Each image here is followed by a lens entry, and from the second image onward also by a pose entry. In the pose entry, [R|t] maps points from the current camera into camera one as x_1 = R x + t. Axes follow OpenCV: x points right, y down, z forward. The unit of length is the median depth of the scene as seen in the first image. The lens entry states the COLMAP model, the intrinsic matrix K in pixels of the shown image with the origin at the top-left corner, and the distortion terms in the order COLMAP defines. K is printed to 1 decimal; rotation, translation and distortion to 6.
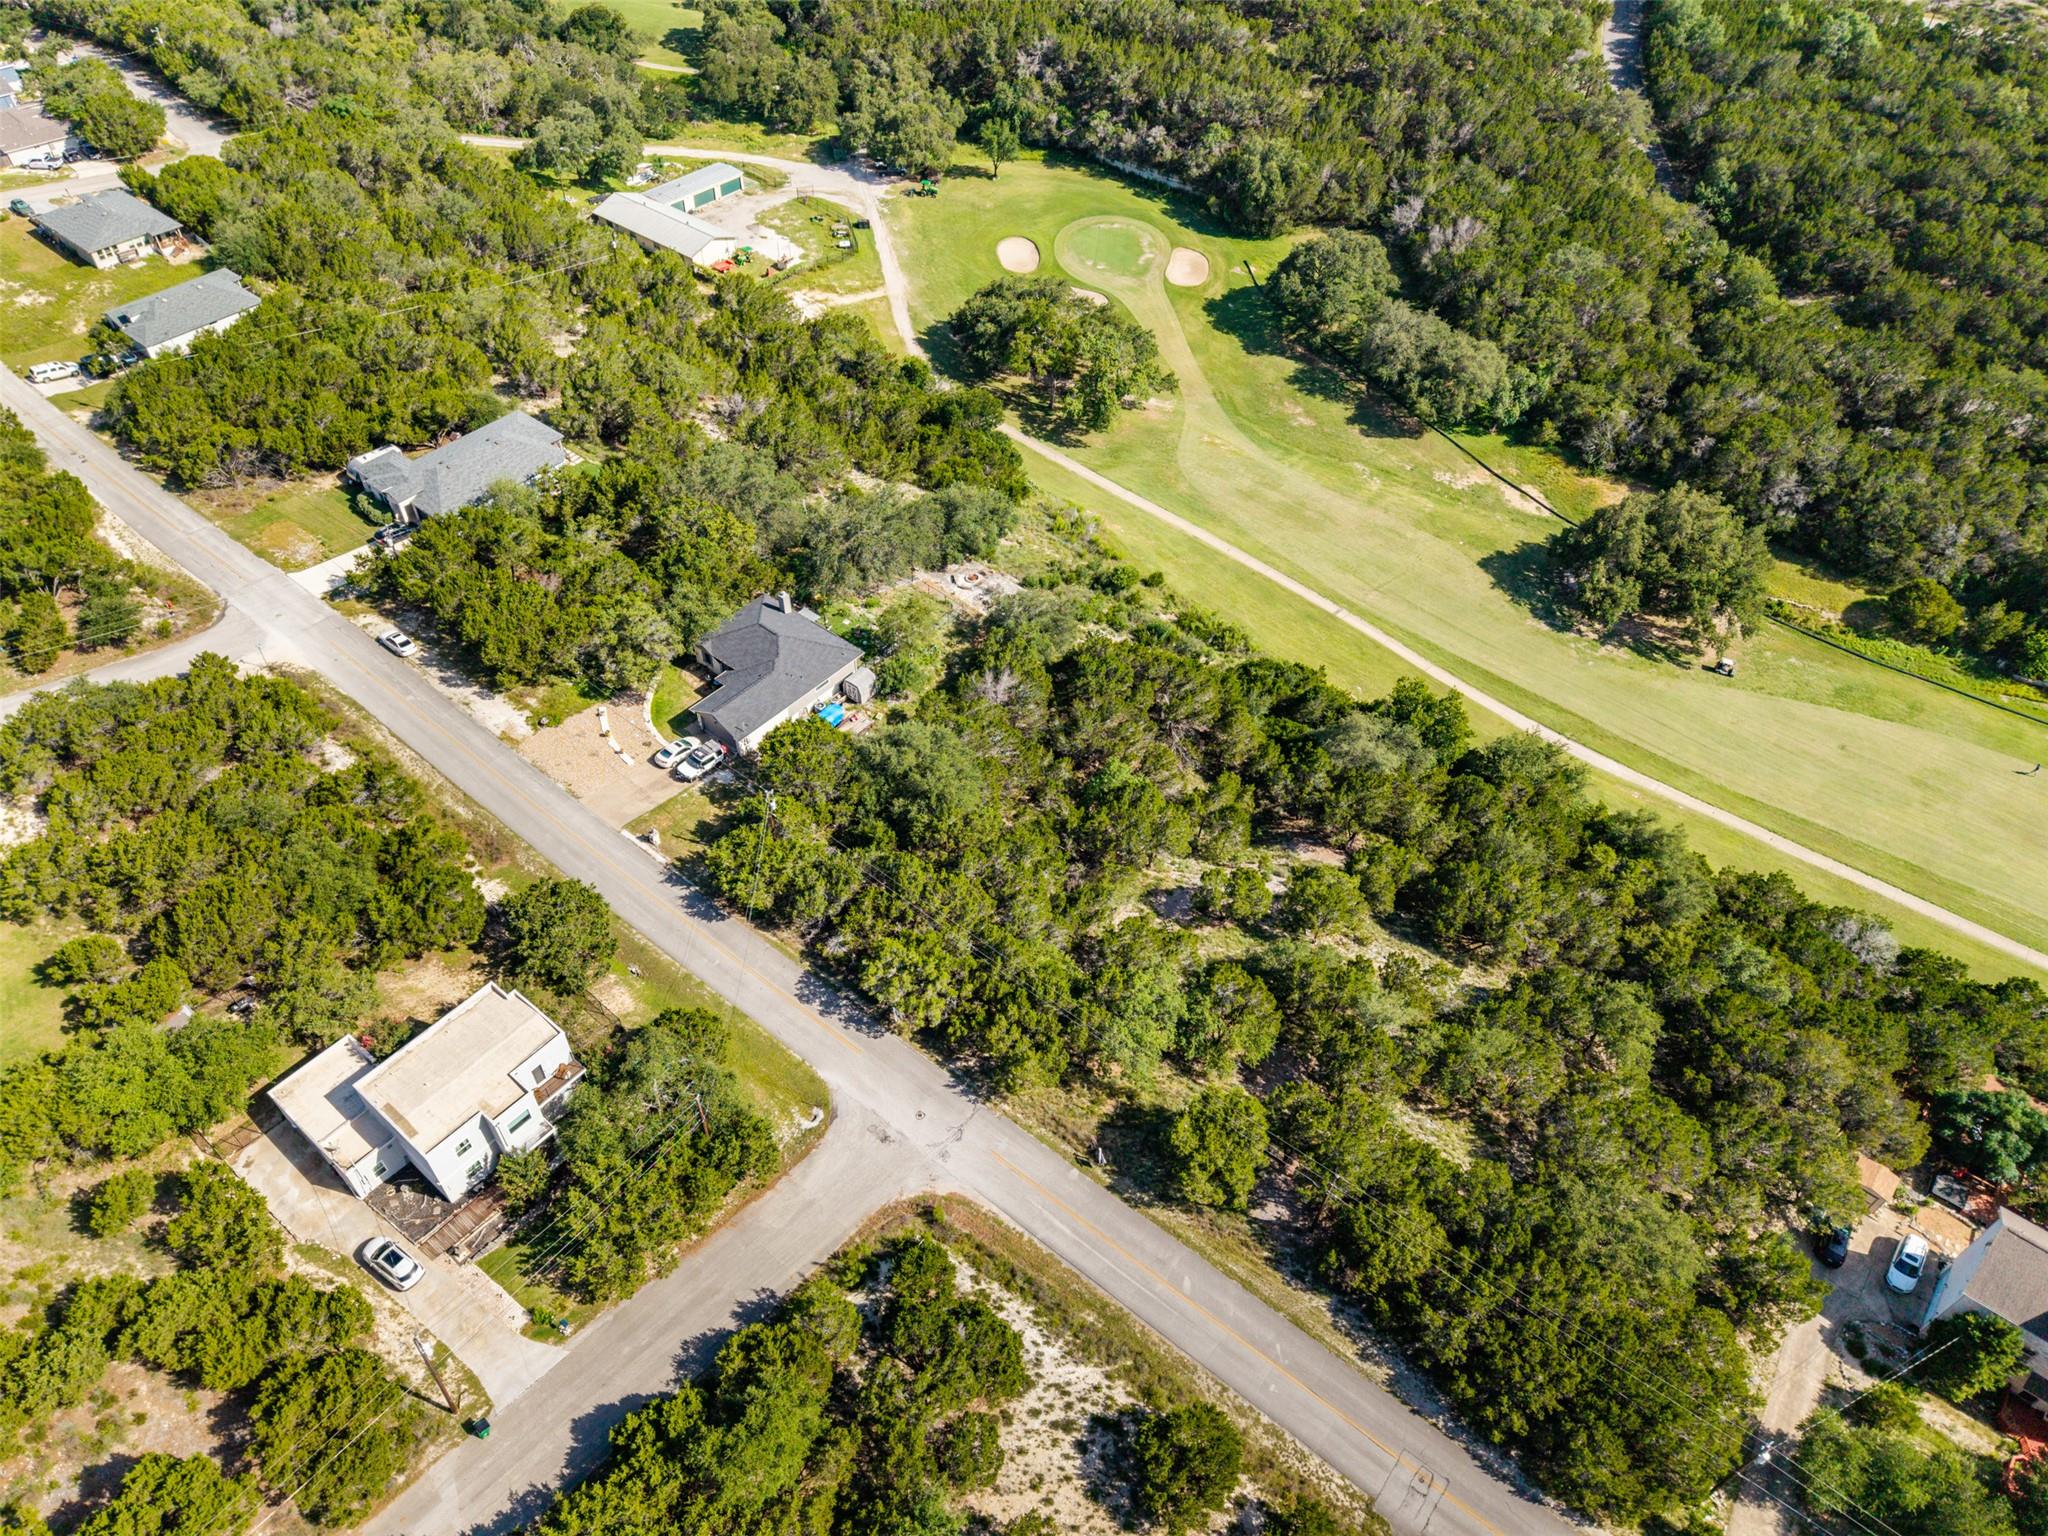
lens RADIAL K [[1365.7, 0, 1017.5], [0, 1365.7, 772.3], [0, 0, 1]] dist [0.019195, -0.017969]
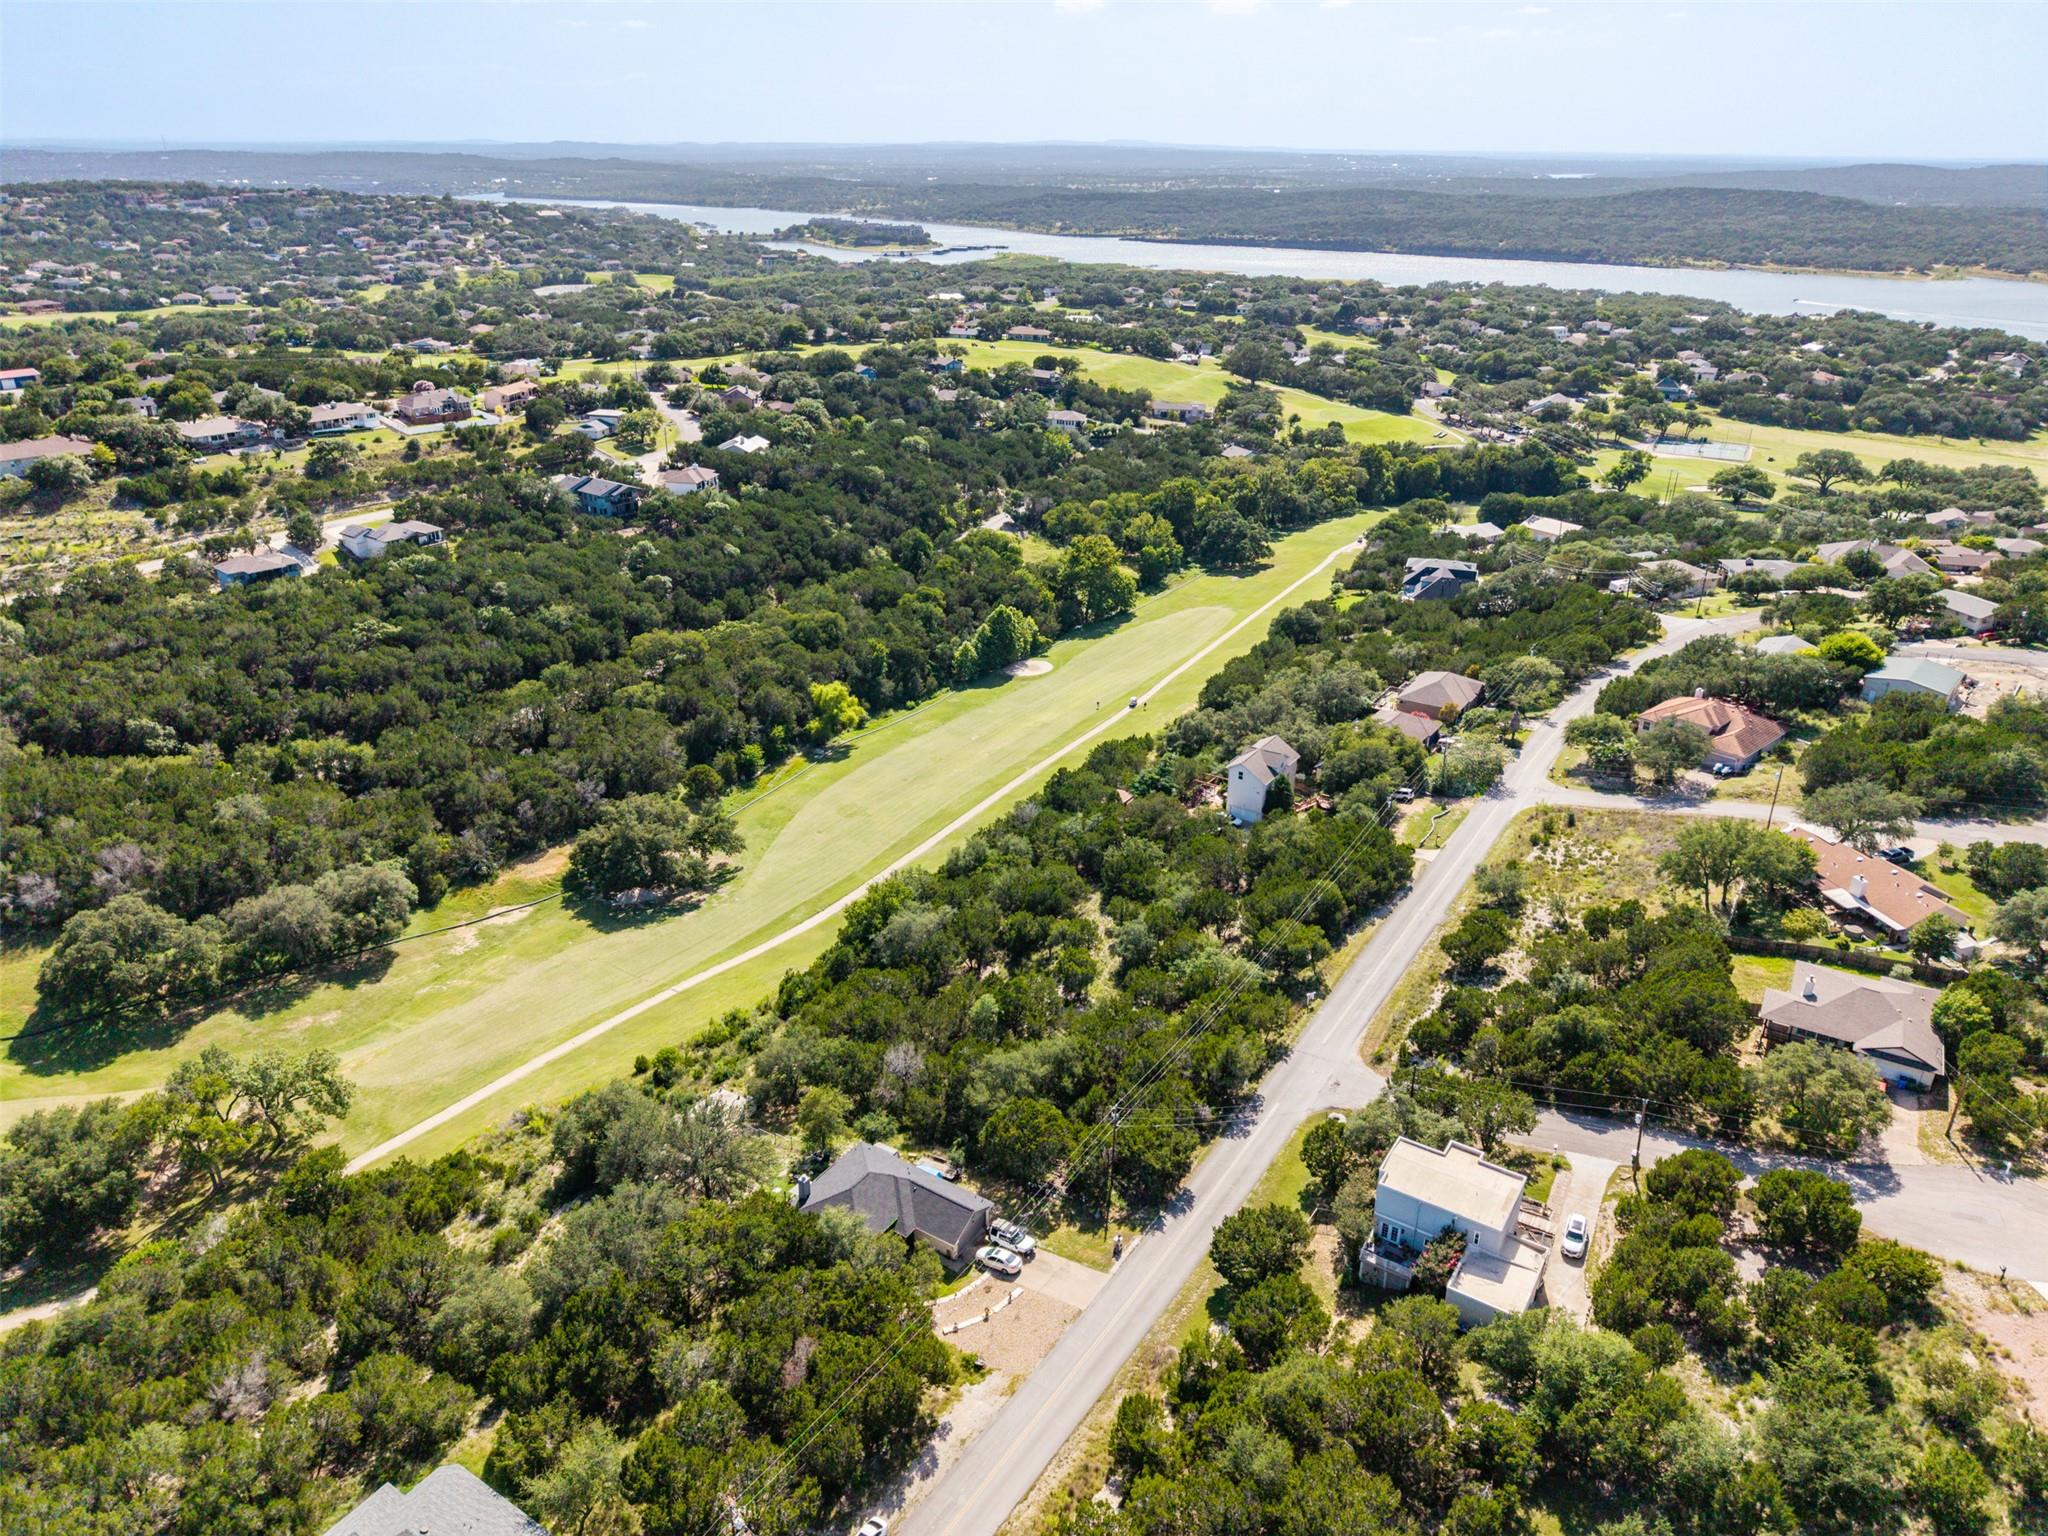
lens RADIAL K [[1355.3, 0, 1021.7], [0, 1355.3, 778.7], [0, 0, 1]] dist [0.048505, -0.072176]
pose [[-0.110134, -0.432485, 0.894890, -0.758753], [0.707495, 0.598266, 0.376203, -0.451687], [-0.698084, 0.674563, 0.240091, 0.388061]]
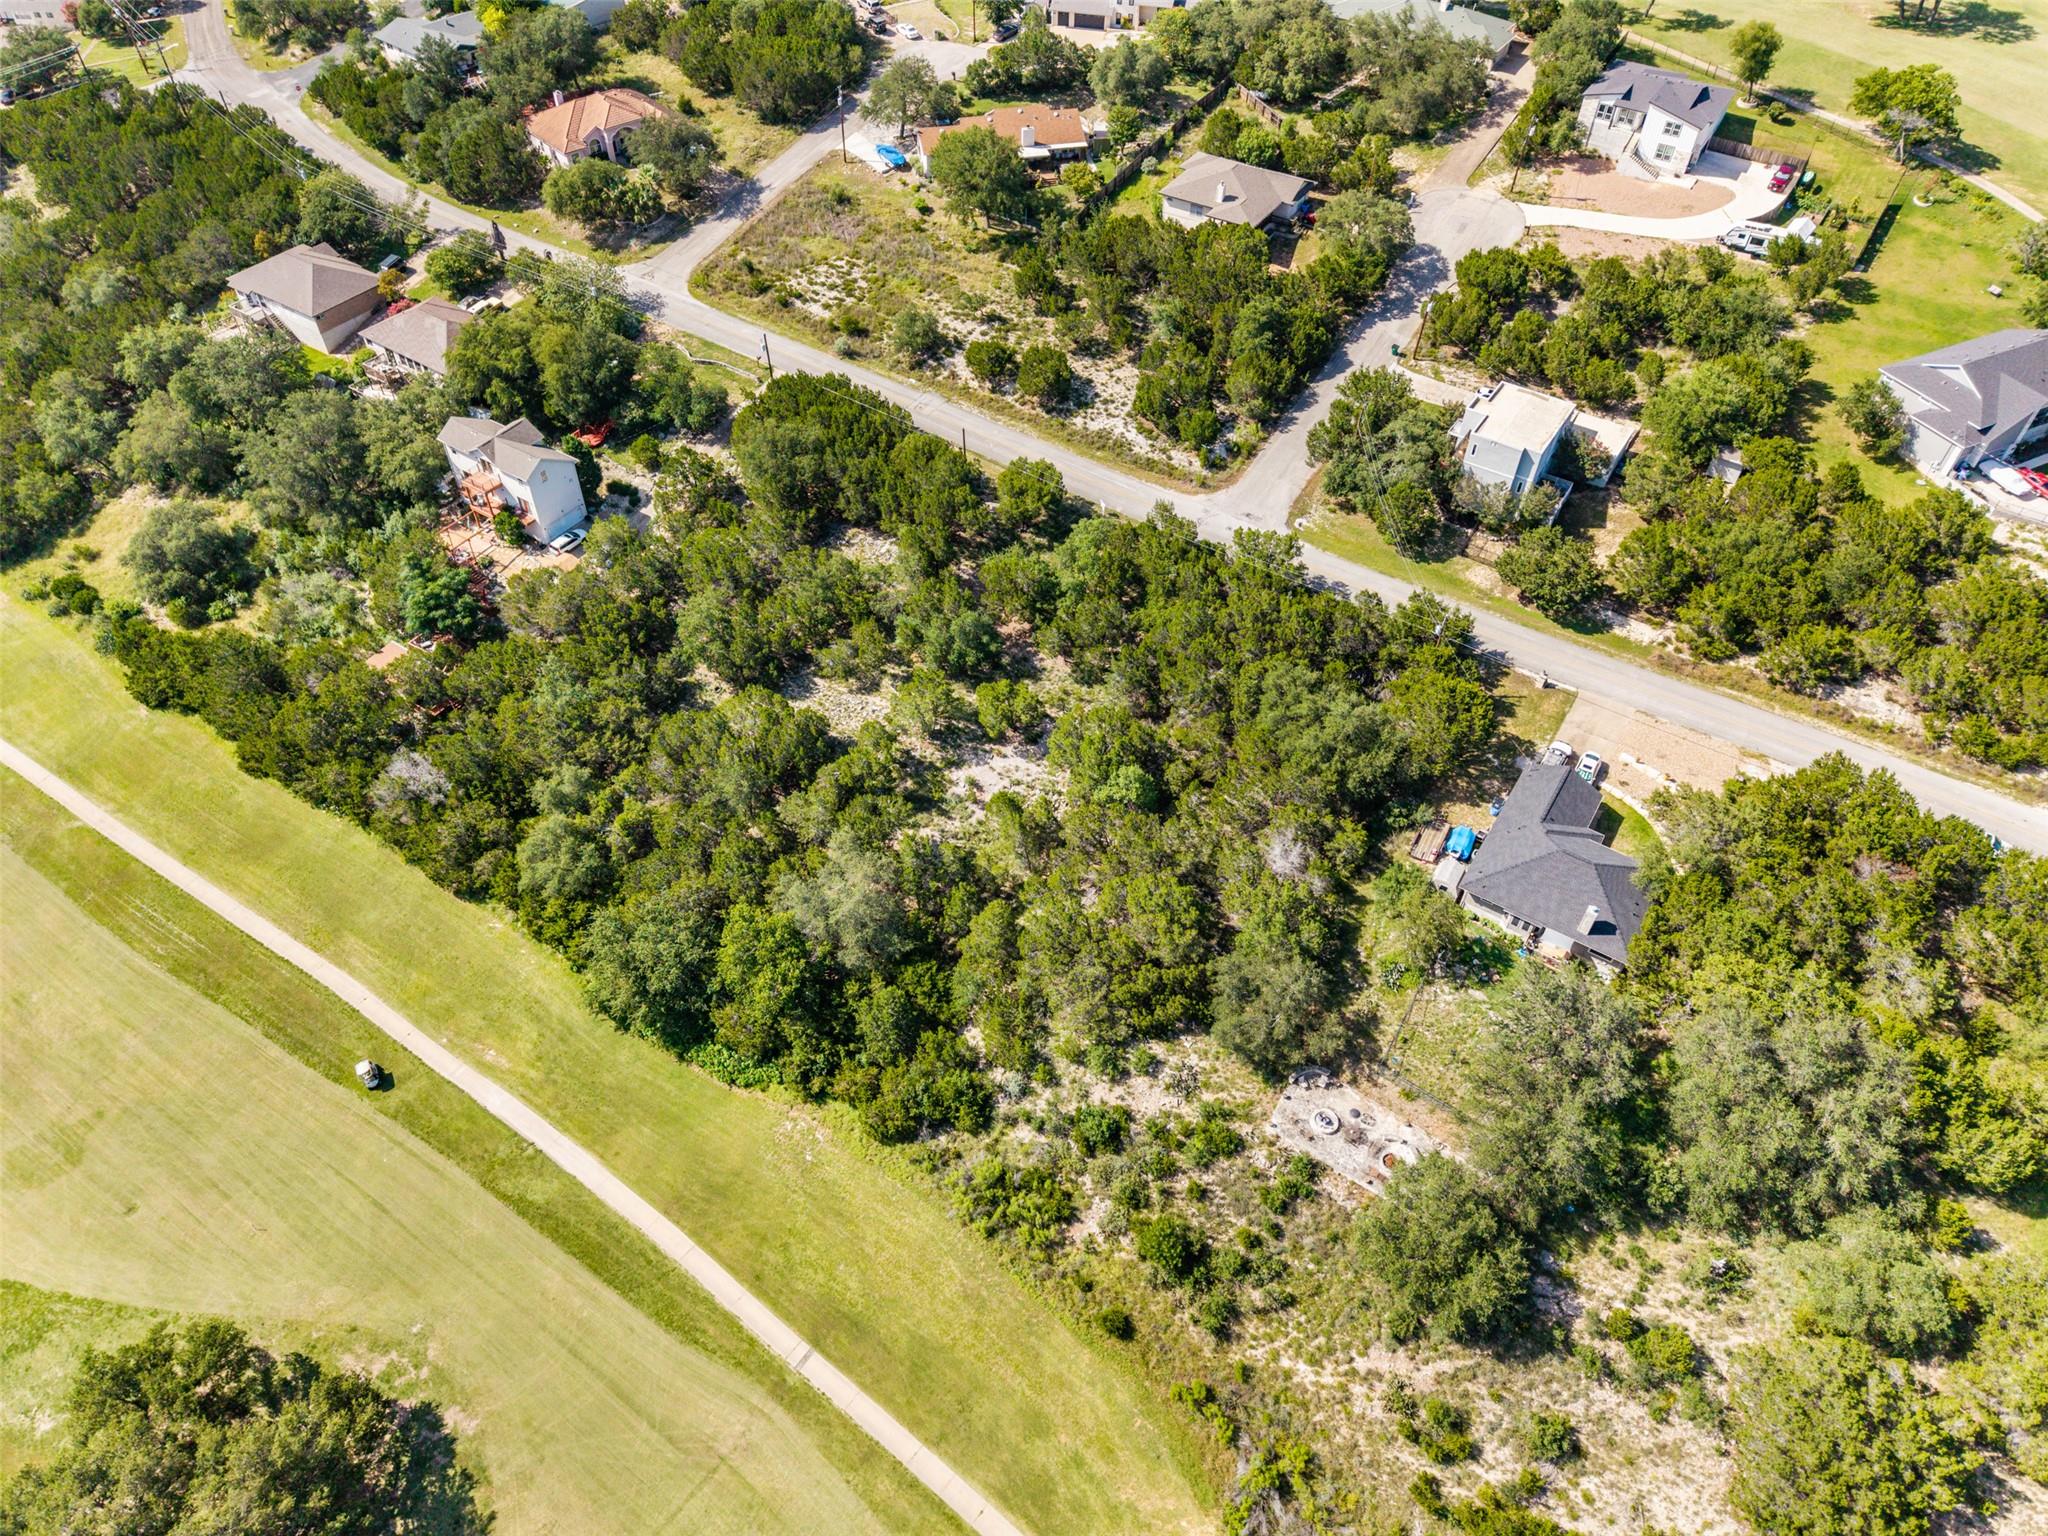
lens RADIAL K [[1370.3, 0, 1016.5], [0, 1370.3, 771.2], [0, 0, 1]] dist [0.012379, -0.009349]
pose [[-0.994278, 0.054582, -0.091831, 0.182219], [-0.094319, -0.044896, 0.994529, -0.716128], [0.050160, 0.997499, 0.049787, 0.710275]]
